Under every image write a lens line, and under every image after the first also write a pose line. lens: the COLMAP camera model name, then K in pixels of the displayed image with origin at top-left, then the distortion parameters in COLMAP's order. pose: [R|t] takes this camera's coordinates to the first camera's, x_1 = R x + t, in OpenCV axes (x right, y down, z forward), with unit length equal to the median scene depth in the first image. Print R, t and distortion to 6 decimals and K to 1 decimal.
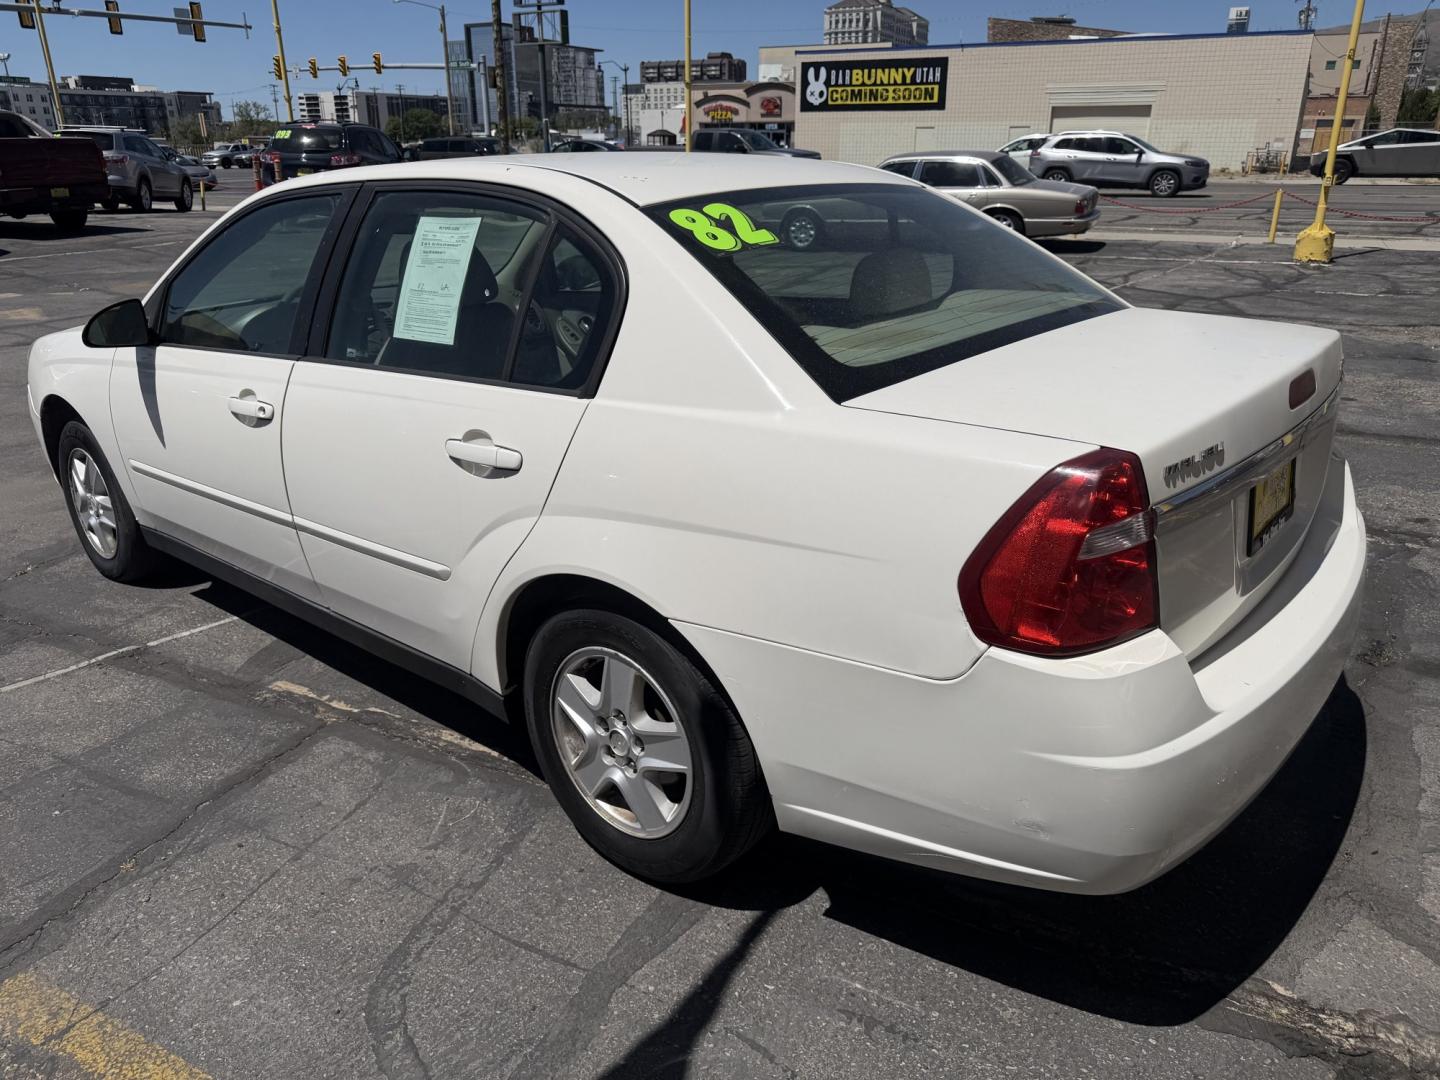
lens RADIAL K [[1029.4, 0, 720.0], [0, 1029.4, 540.0], [0, 0, 1]] dist [0.006975, -0.011604]
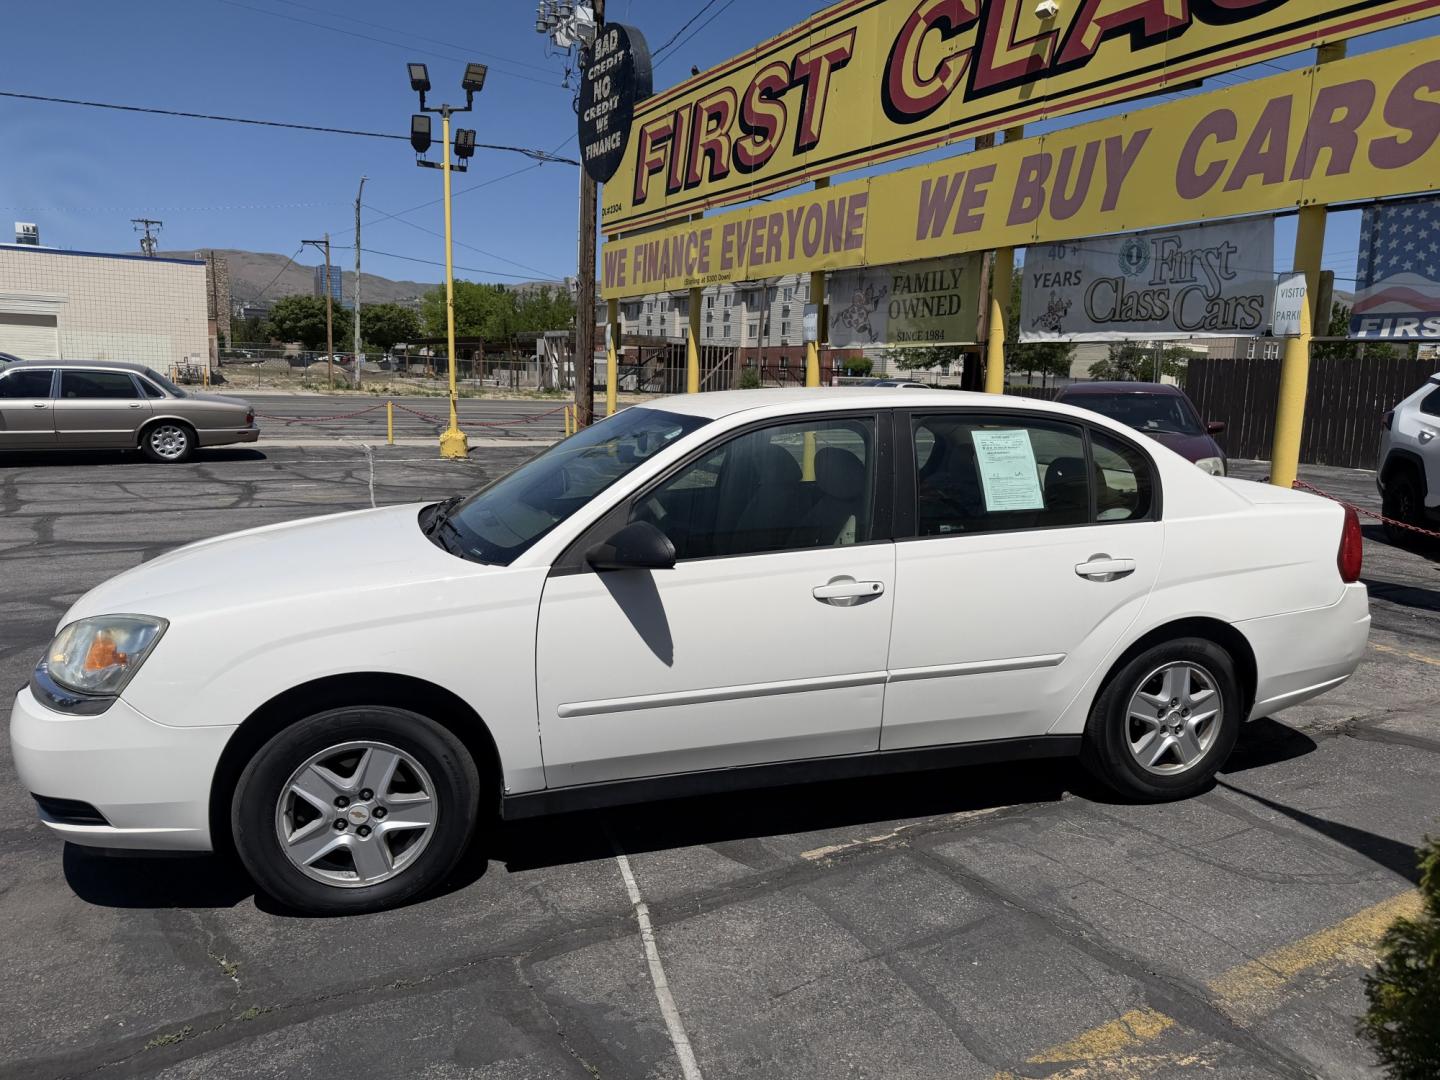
lens RADIAL K [[1029.4, 0, 720.0], [0, 1029.4, 540.0], [0, 0, 1]] dist [0.006975, -0.011604]
pose [[0.532341, -0.110728, 0.839257, -0.201023], [0.268592, 0.962275, -0.043410, -0.022930], [-0.802790, 0.248526, 0.541999, 0.063205]]
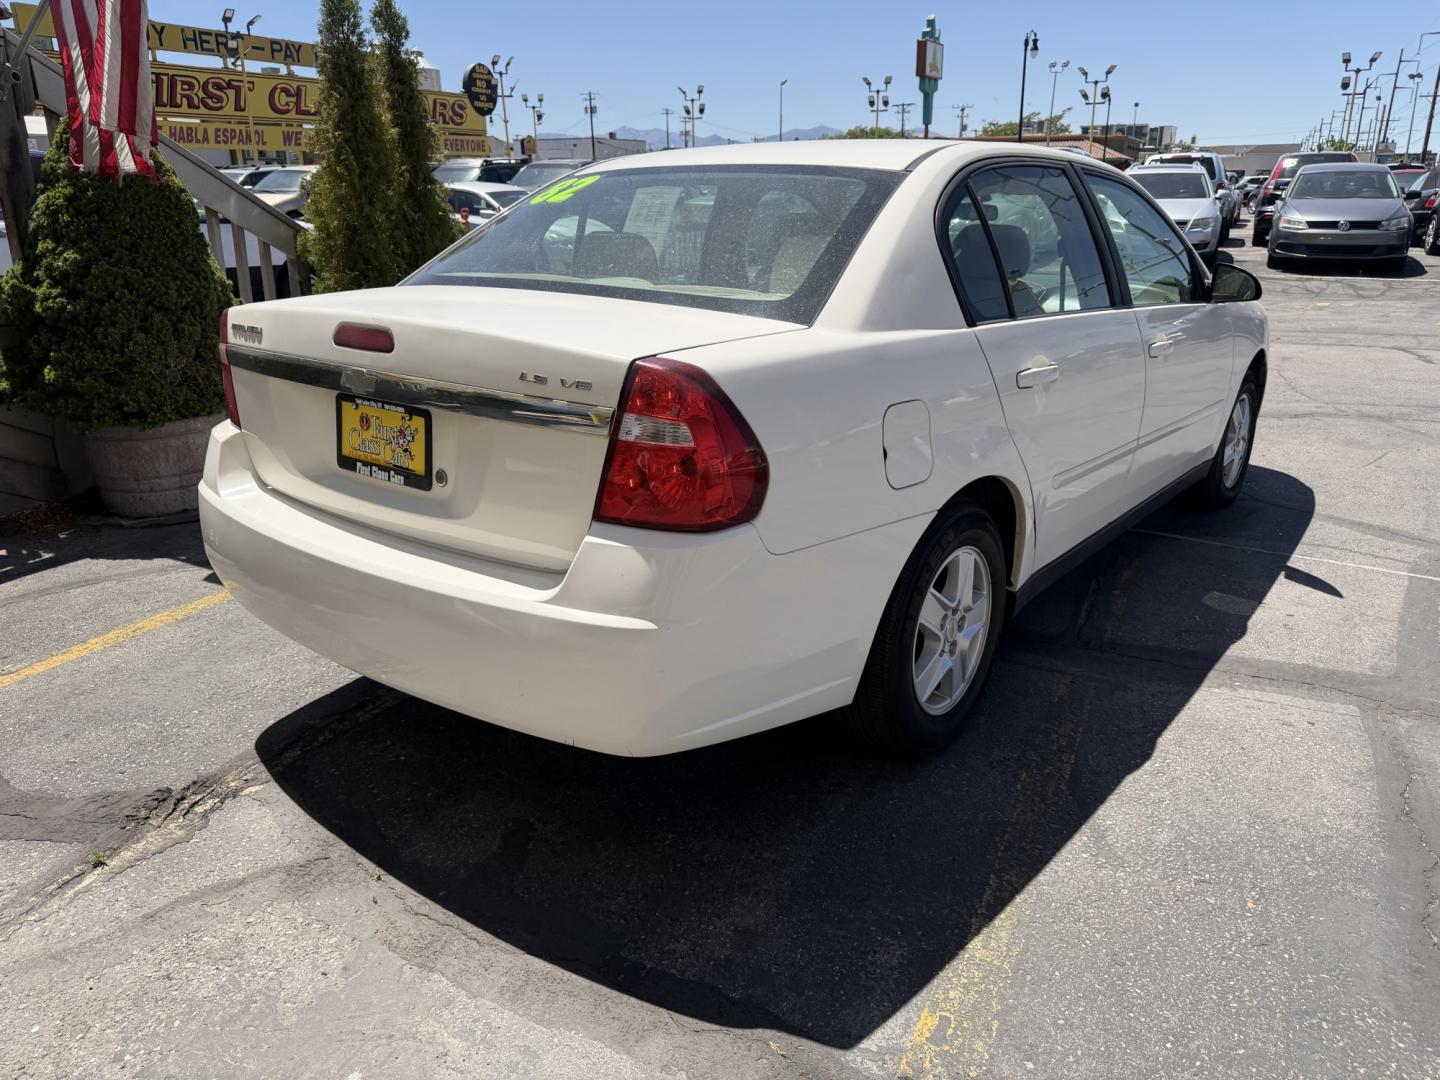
lens RADIAL K [[1029.4, 0, 720.0], [0, 1029.4, 540.0], [0, 0, 1]] dist [0.006975, -0.011604]
pose [[0.037298, 0.330619, -0.943027, 0.154696], [-0.352978, 0.887212, 0.297089, -0.038216], [0.934888, 0.321787, 0.149792, 0.116755]]
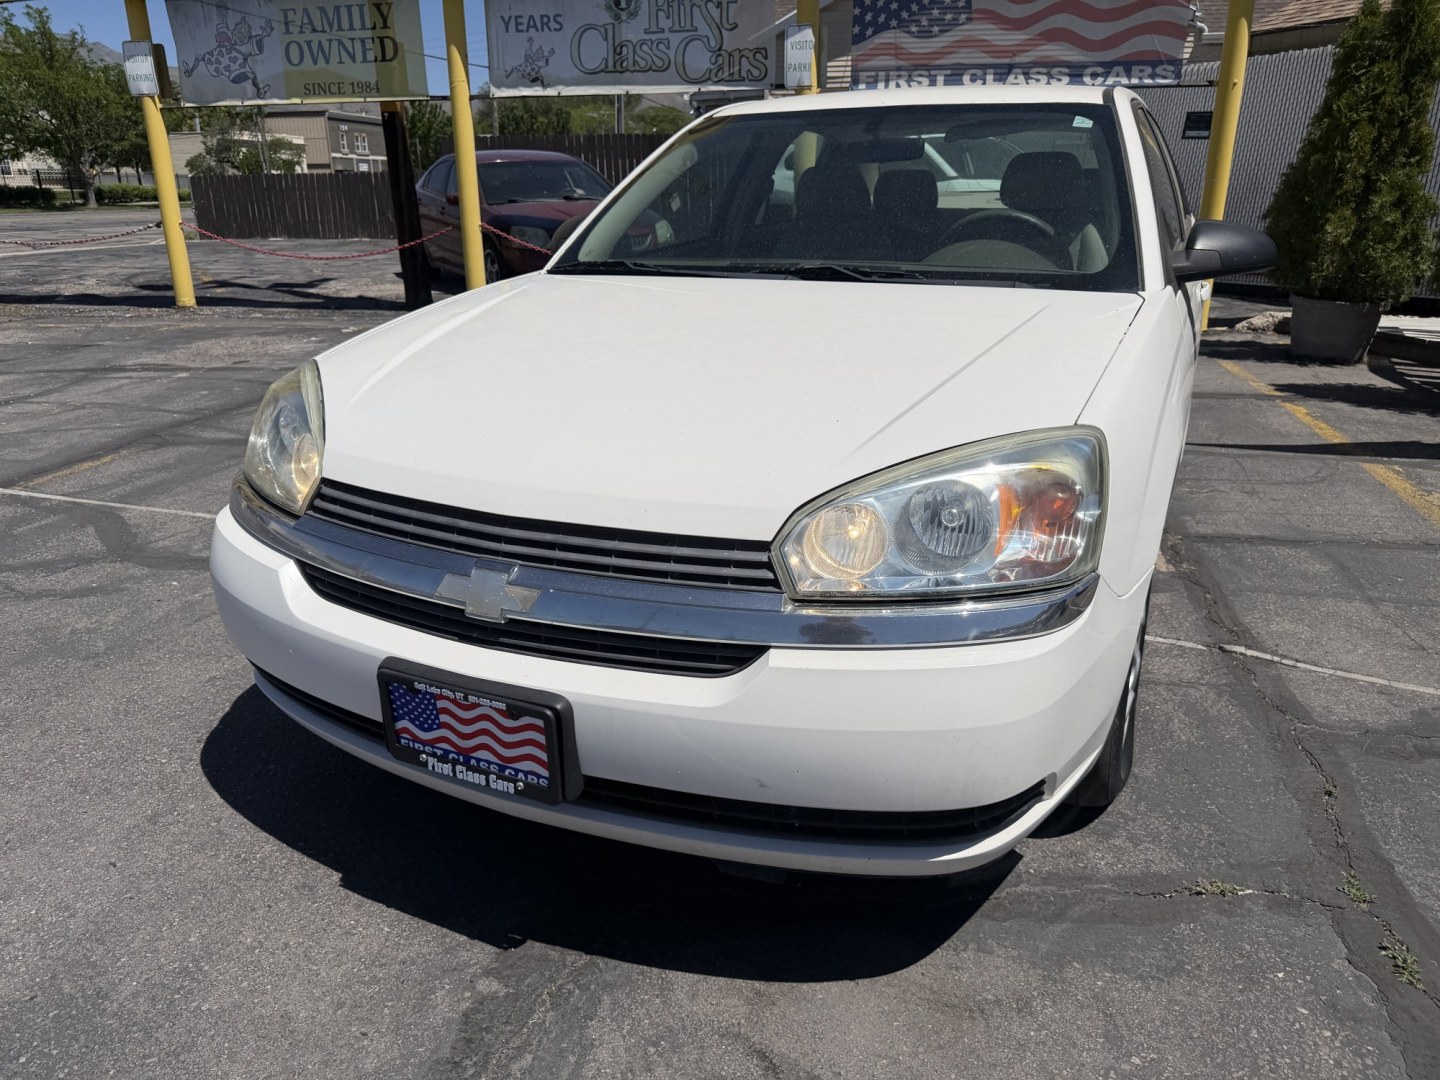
lens RADIAL K [[1039.8, 0, 724.2], [0, 1039.8, 540.0], [0, 0, 1]] dist [-0.001669, -0.001091]
pose [[-0.270434, -0.302089, 0.914116, -0.193668], [0.345238, 0.855916, 0.384992, -0.069261], [-0.898708, 0.419703, -0.127176, 0.232223]]
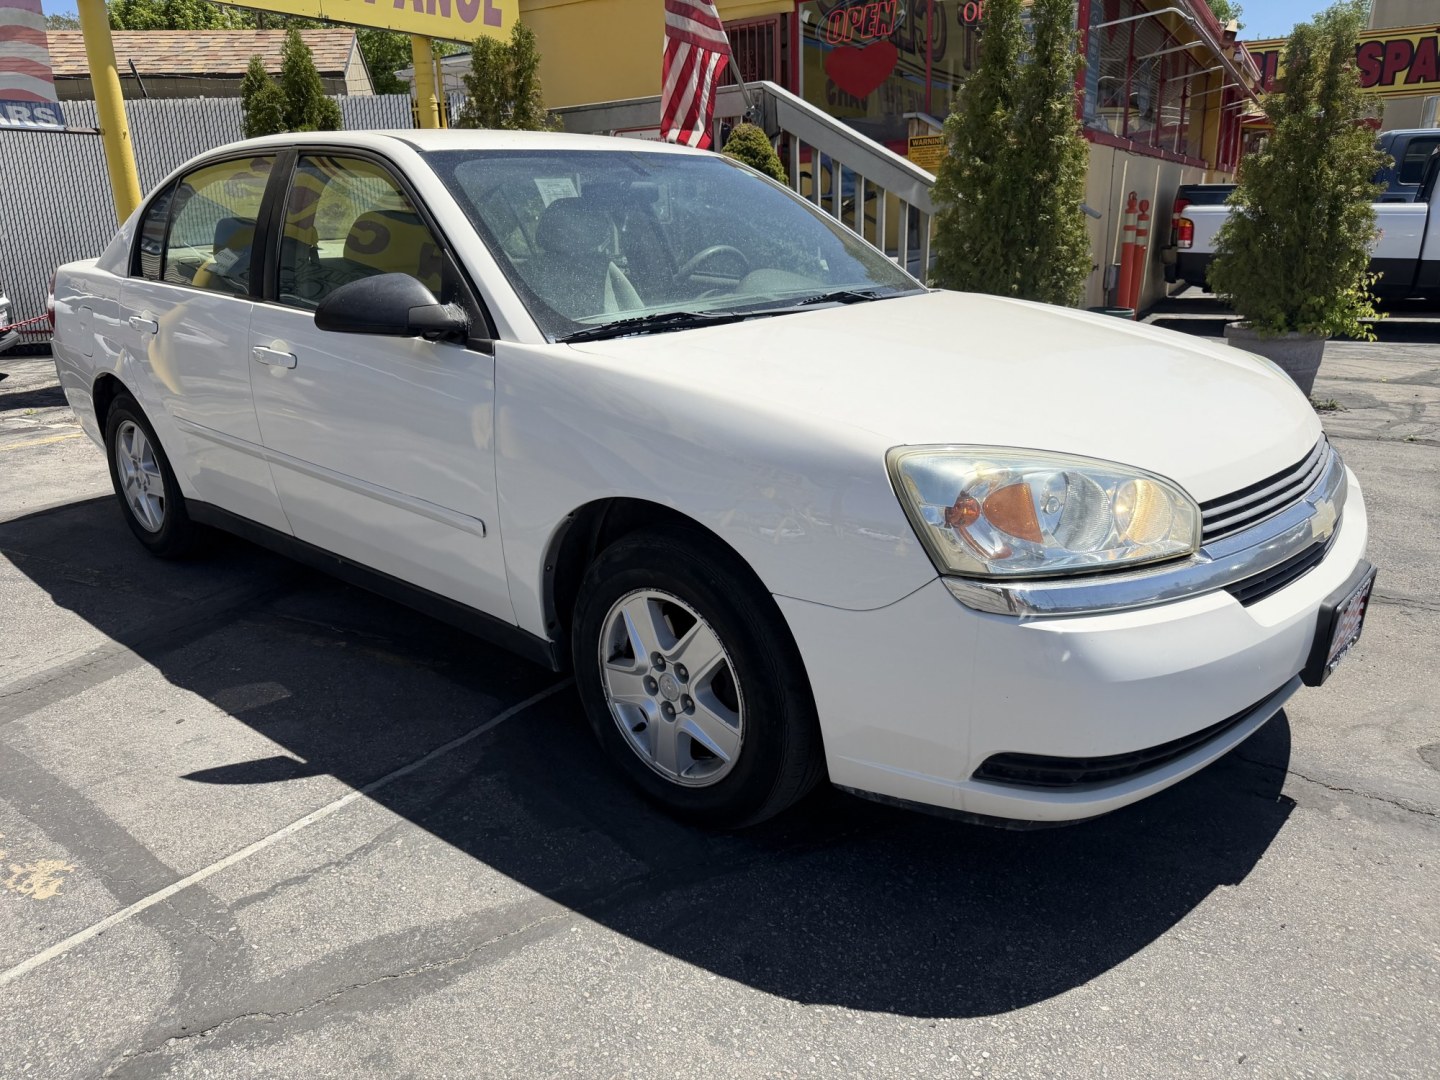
lens RADIAL K [[1022.8, 0, 720.0], [0, 1022.8, 540.0], [0, 0, 1]] dist [0.056443, -0.070410]
pose [[-0.998838, 0.029635, 0.038011, -0.068457], [0.046833, 0.783130, 0.620092, -0.104892], [-0.011391, 0.621151, -0.783608, 0.318526]]
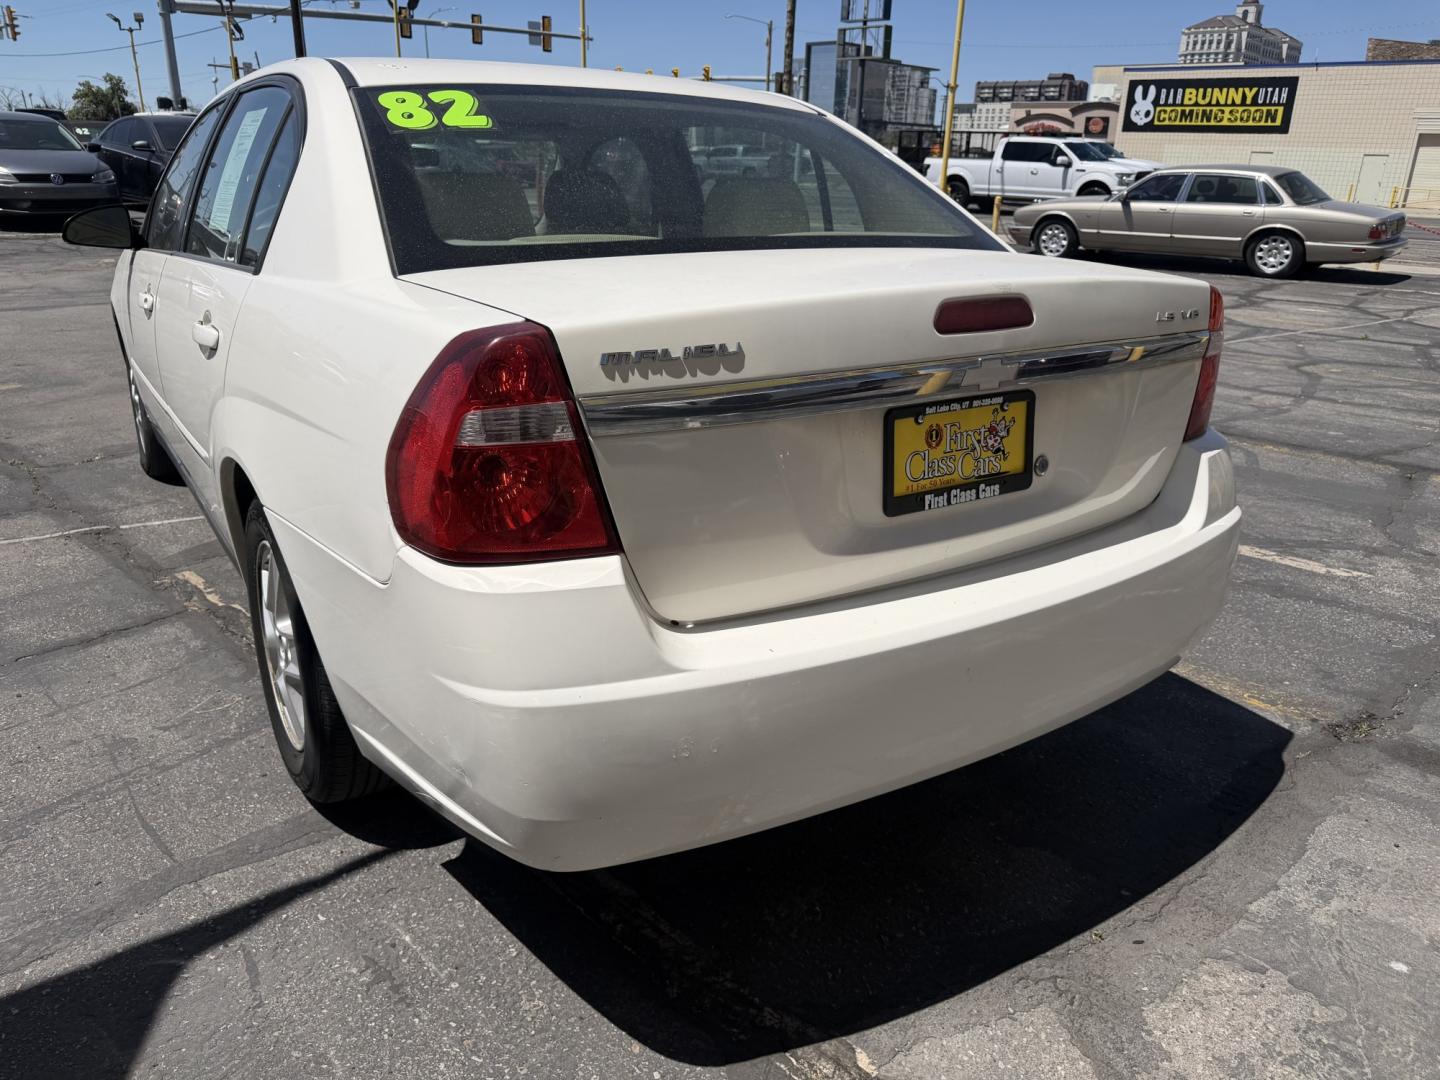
lens RADIAL K [[1034.5, 0, 731.9], [0, 1034.5, 529.3], [0, 0, 1]] dist [0.002756, -0.003940]
pose [[0.959385, 0.125315, -0.252737, 0.055986], [-0.131734, 0.991248, -0.008570, 0.004605], [0.249451, 0.041516, 0.967497, 0.017142]]
